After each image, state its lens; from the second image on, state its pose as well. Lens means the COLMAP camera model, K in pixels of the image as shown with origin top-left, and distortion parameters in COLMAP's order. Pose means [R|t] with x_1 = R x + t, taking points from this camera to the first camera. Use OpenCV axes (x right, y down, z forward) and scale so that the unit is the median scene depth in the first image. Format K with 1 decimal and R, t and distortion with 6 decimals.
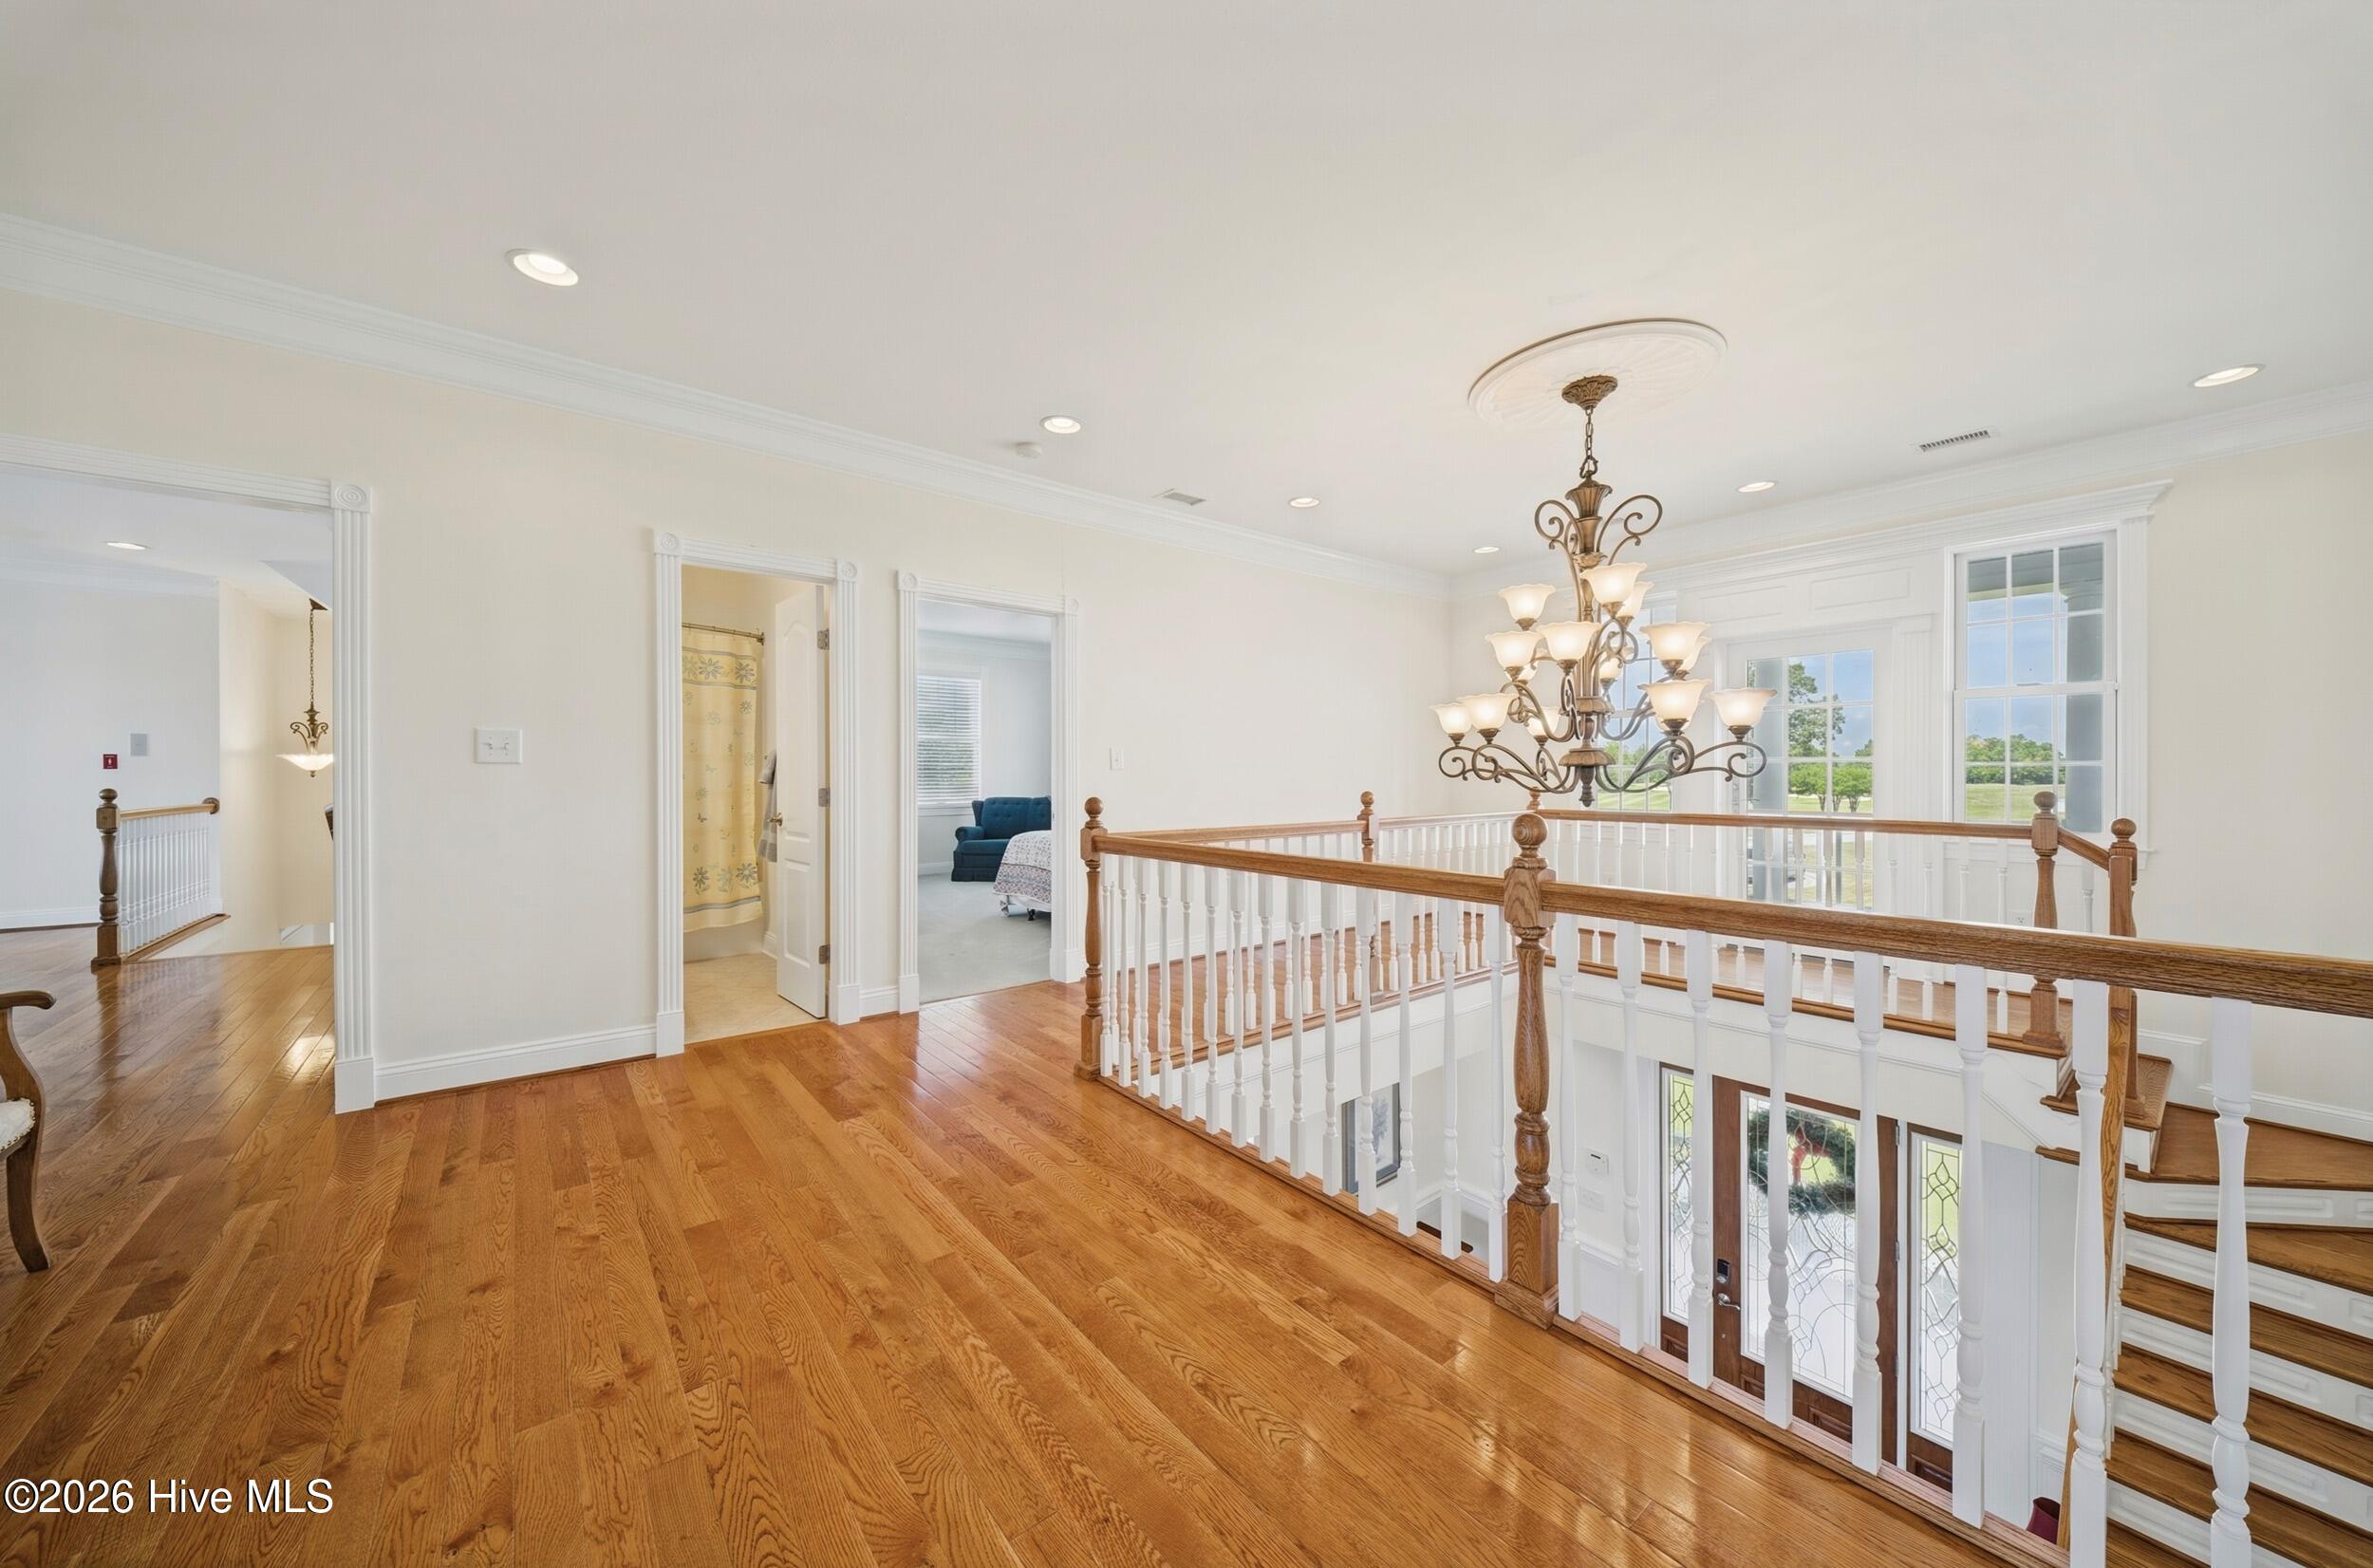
lens RADIAL K [[831.3, 0, 1172.5], [0, 831.3, 777.6], [0, 0, 1]] dist [0.003176, -0.002347]
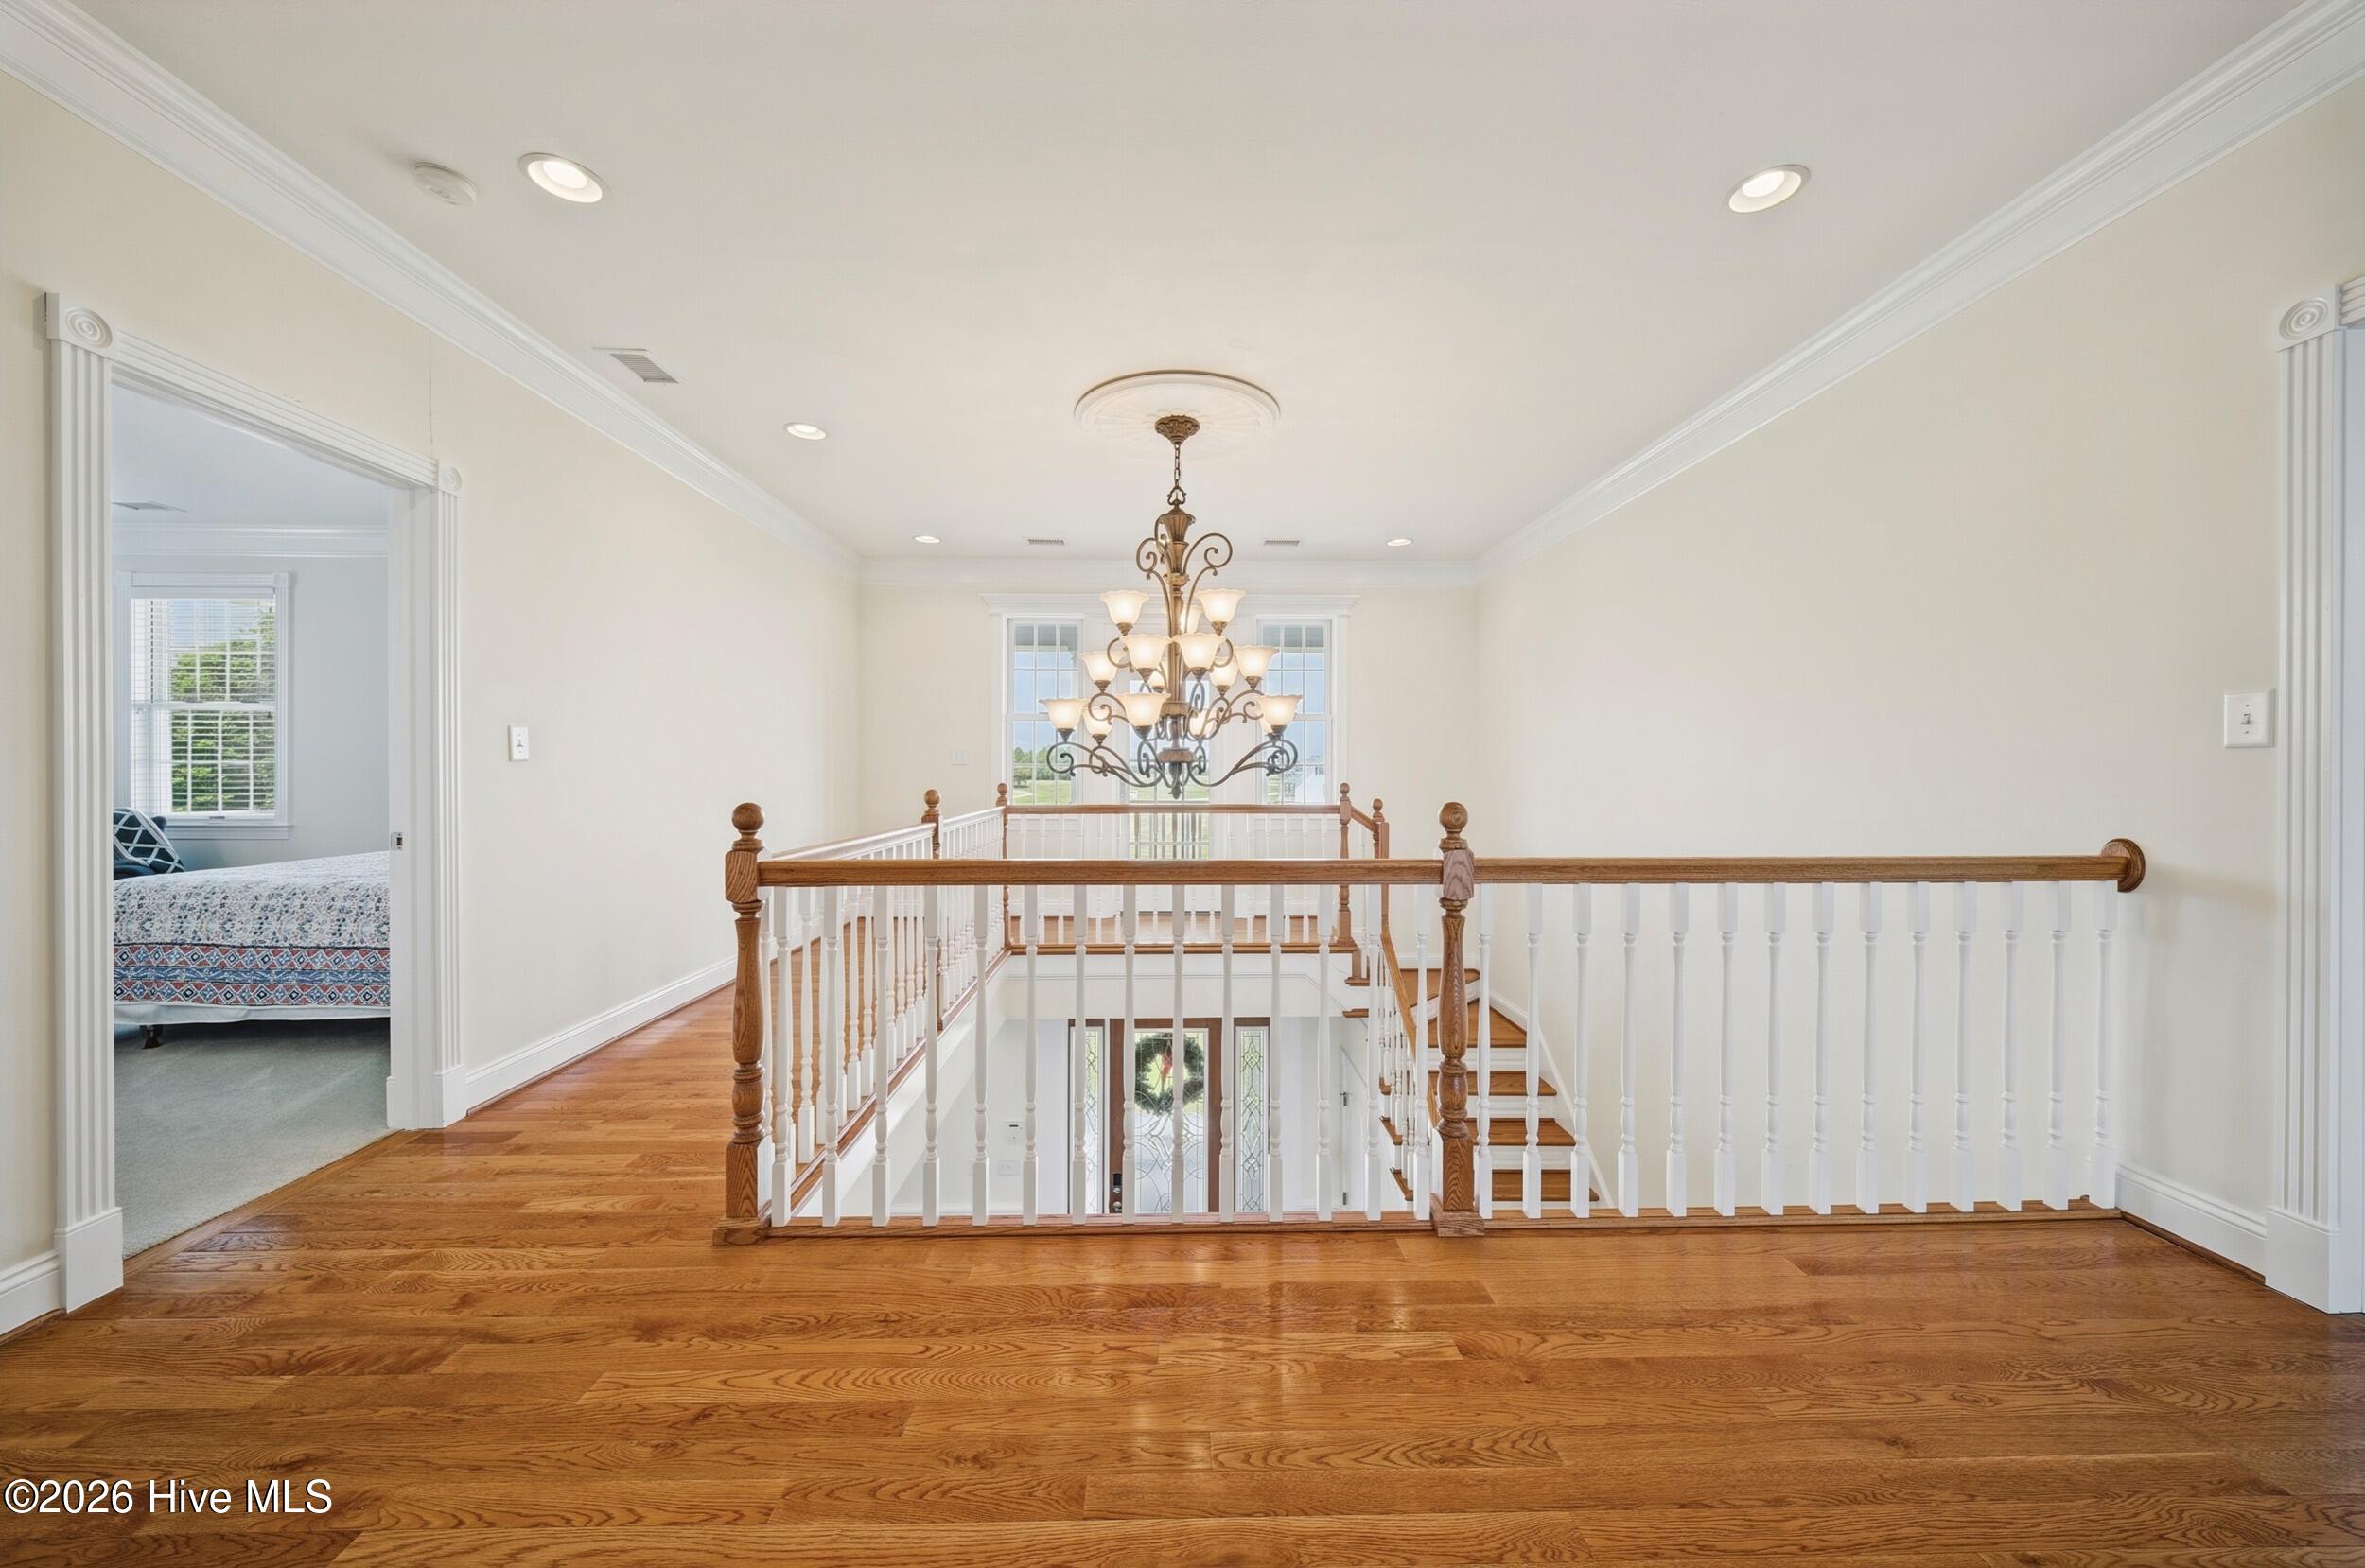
lens RADIAL K [[828.4, 0, 1177.3], [0, 828.4, 779.4], [0, 0, 1]] dist [0.003176, -0.002347]
pose [[0.597421, -0.004117, 0.801917, -0.395336], [0.001162, 0.999990, 0.004269, 0.003108], [-0.801927, -0.001619, 0.597420, 0.333480]]
